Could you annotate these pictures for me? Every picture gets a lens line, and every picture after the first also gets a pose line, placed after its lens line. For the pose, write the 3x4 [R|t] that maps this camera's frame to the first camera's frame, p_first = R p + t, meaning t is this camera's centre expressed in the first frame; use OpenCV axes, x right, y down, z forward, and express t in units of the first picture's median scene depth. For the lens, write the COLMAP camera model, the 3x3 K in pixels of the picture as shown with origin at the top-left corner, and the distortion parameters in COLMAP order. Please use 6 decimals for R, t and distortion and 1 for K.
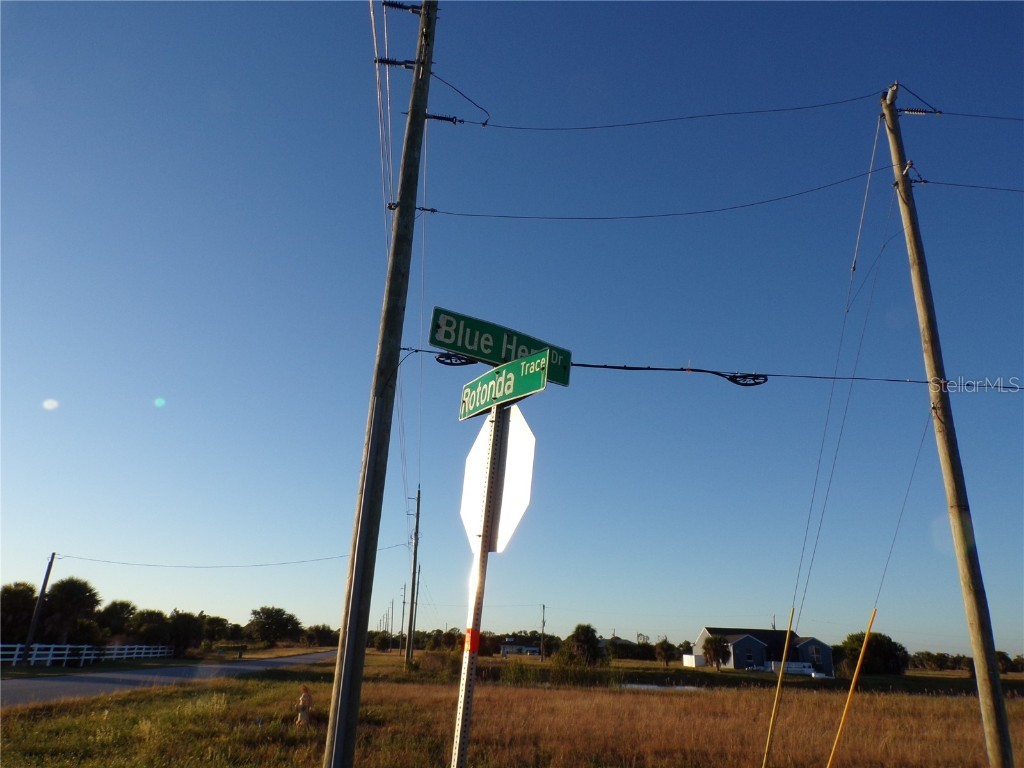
lens RADIAL K [[687.1, 0, 507.2], [0, 687.1, 384.6], [0, 0, 1]] dist [-0.029275, 0.033349]
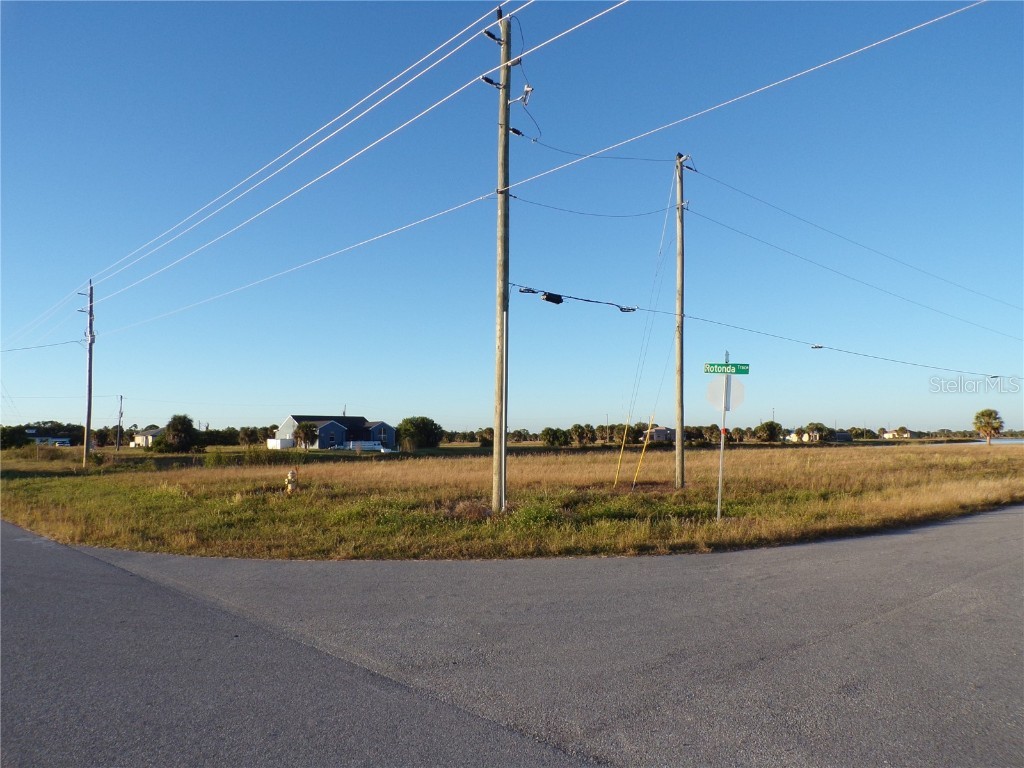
lens RADIAL K [[687.1, 0, 507.2], [0, 687.1, 384.6], [0, 0, 1]] dist [-0.029275, 0.033349]
pose [[0.796676, 0.005876, 0.604379, -0.111586], [-0.184754, 0.954457, 0.234259, -0.019564], [-0.575477, -0.298290, 0.761478, -0.037784]]
